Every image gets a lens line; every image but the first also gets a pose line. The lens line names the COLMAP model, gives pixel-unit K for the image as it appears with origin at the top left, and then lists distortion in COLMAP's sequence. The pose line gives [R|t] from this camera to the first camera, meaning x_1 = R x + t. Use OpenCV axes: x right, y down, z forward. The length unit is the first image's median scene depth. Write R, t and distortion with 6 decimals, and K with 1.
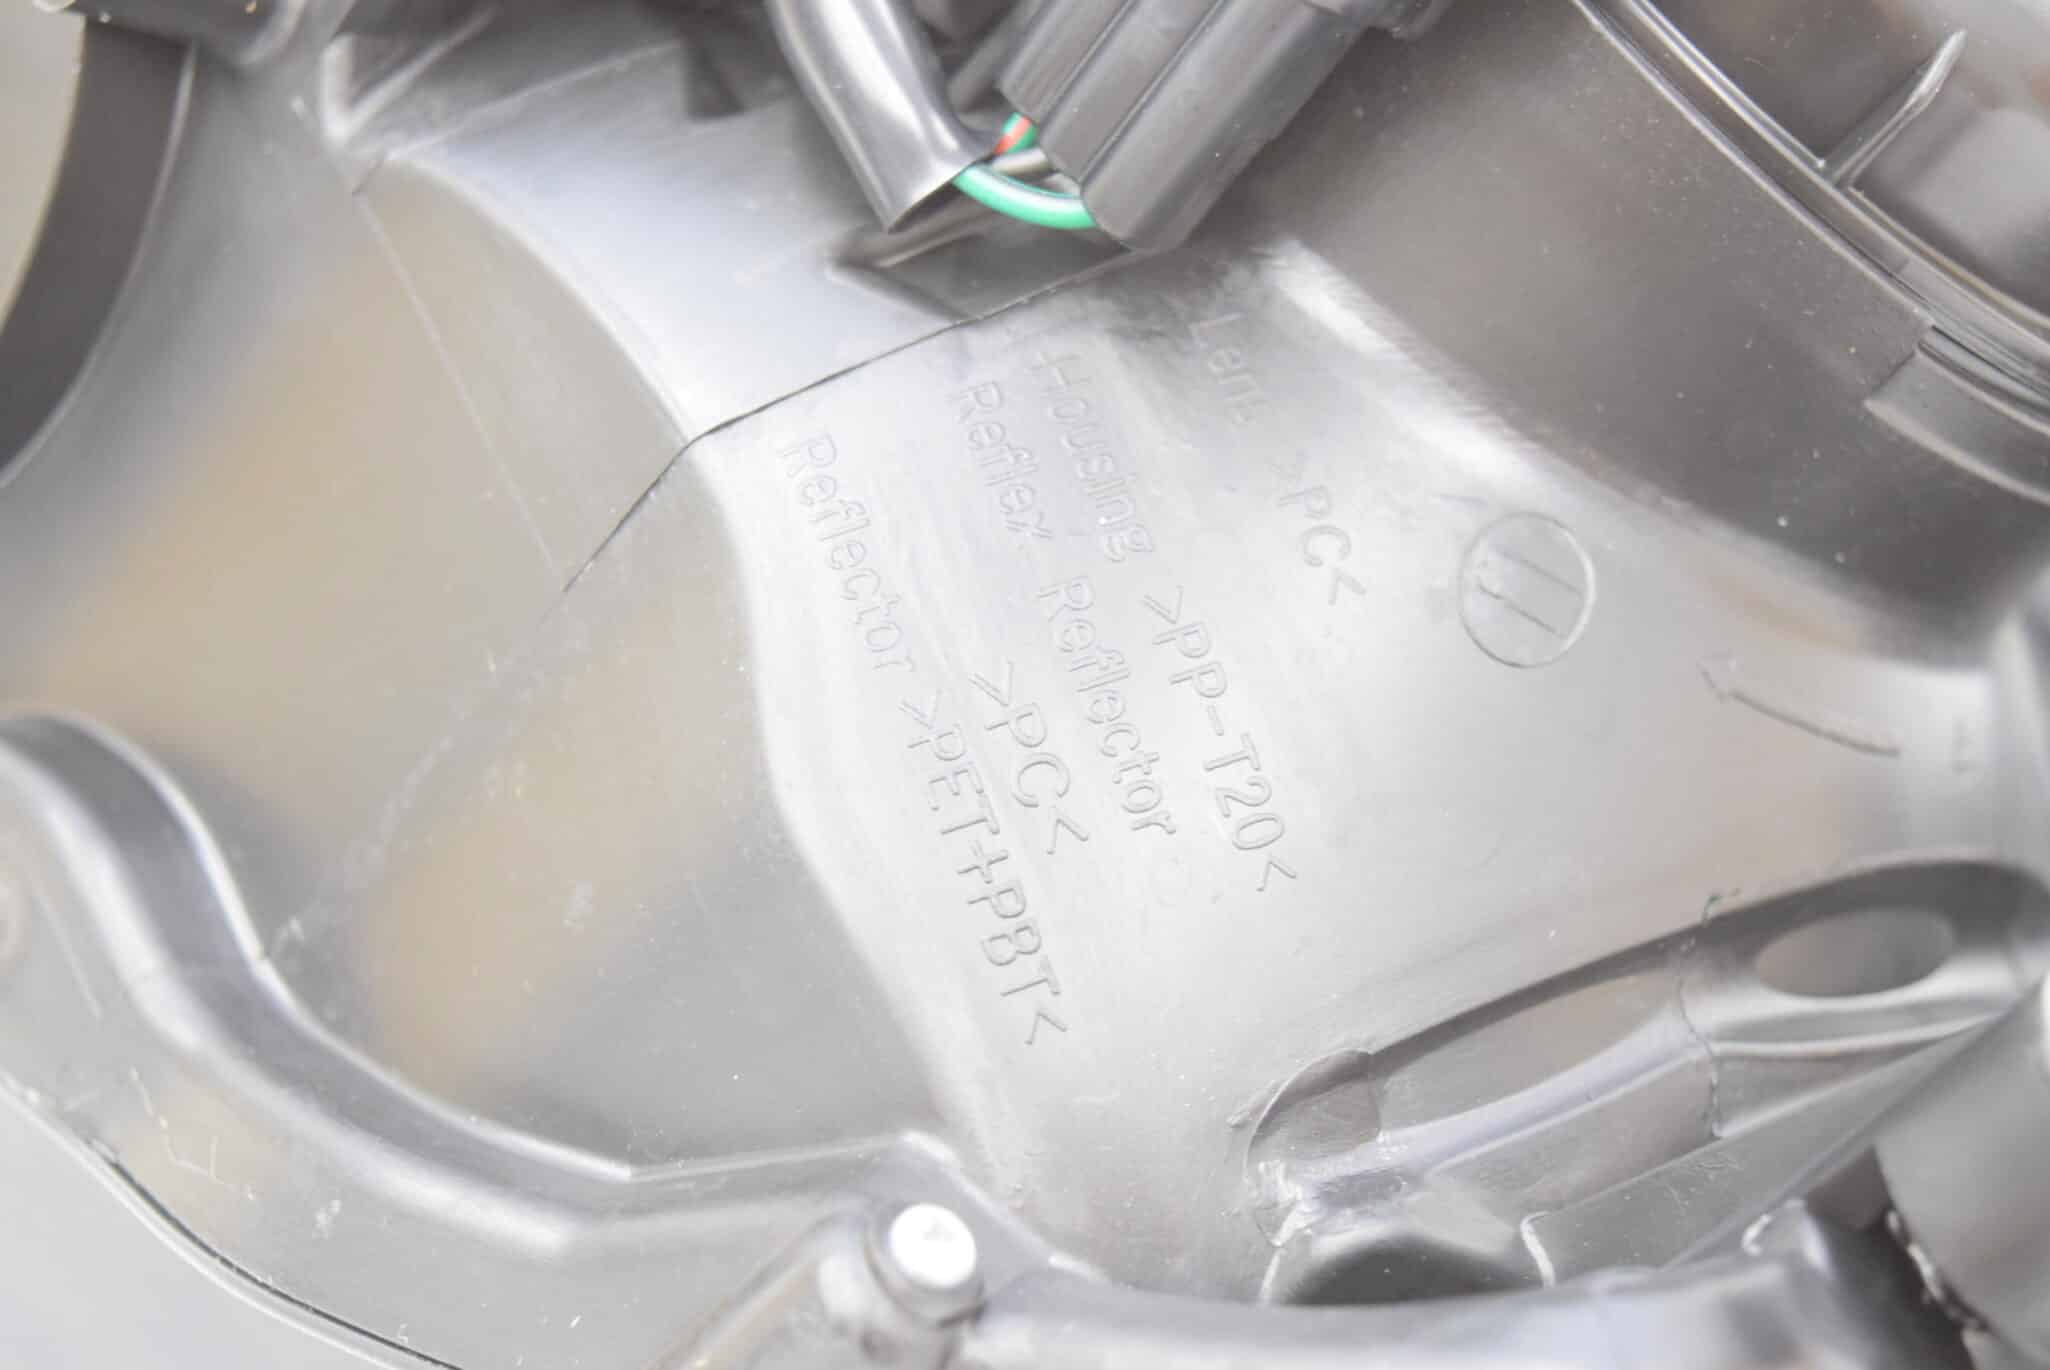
lens RADIAL K [[3477.8, 0, 1025.0], [0, 3477.8, 685.0], [0, 0, 1]] dist [0.011653, 0.033816]
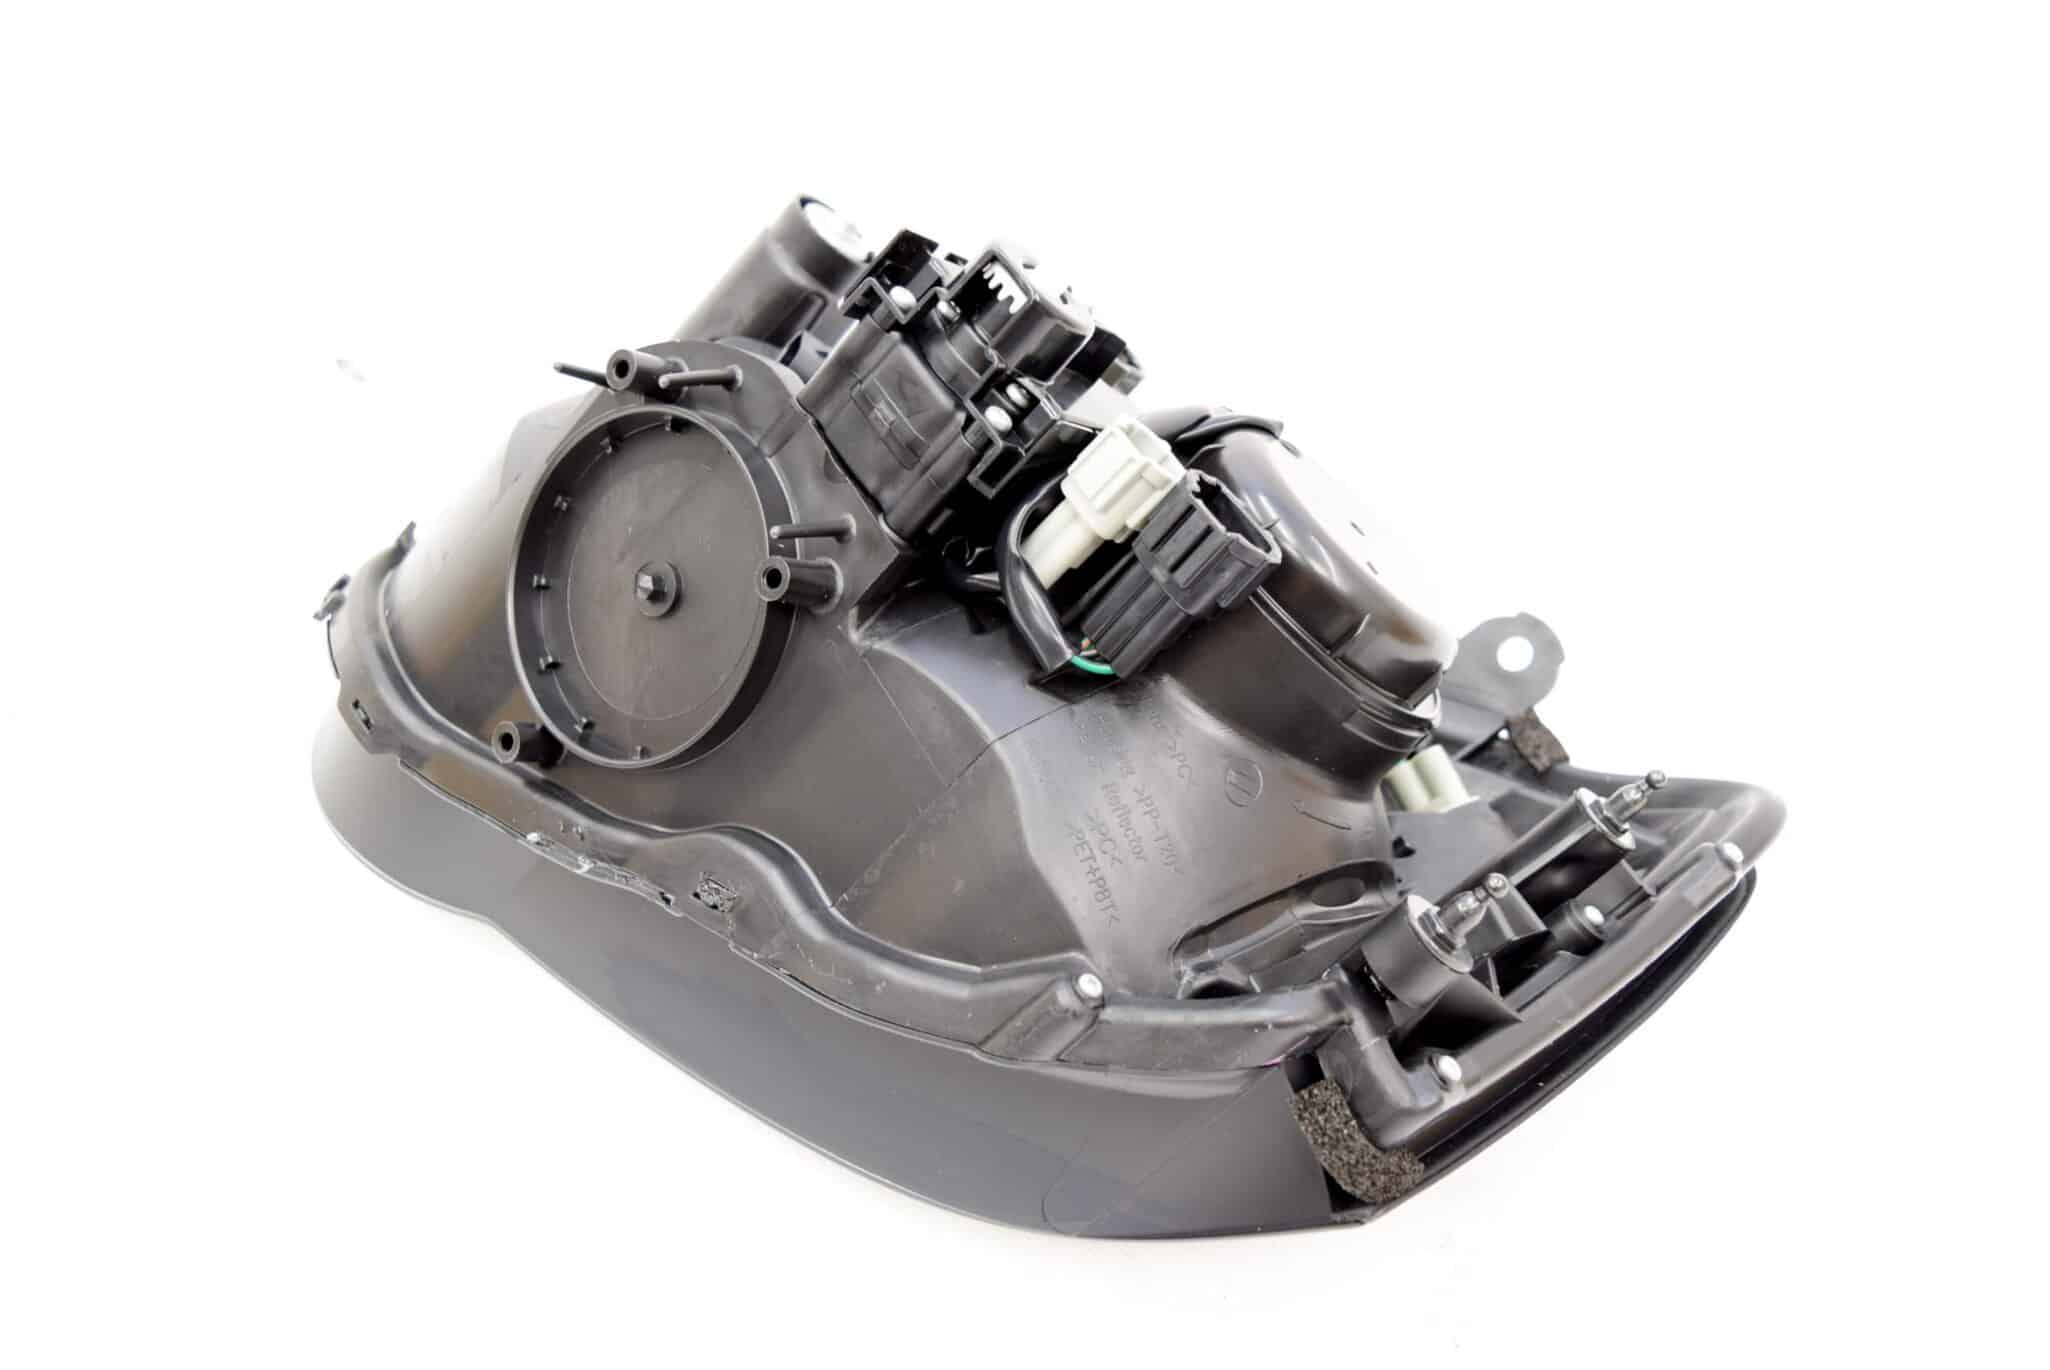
lens RADIAL K [[1824.7, 0, 1025.0], [0, 1824.7, 685.0], [0, 0, 1]] dist [-0.001967, -0.000853]
pose [[0.990855, -0.009746, 0.134576, -0.288277], [0.015842, 0.998892, -0.044308, -0.046224], [-0.133995, 0.046035, 0.989912, -0.671206]]
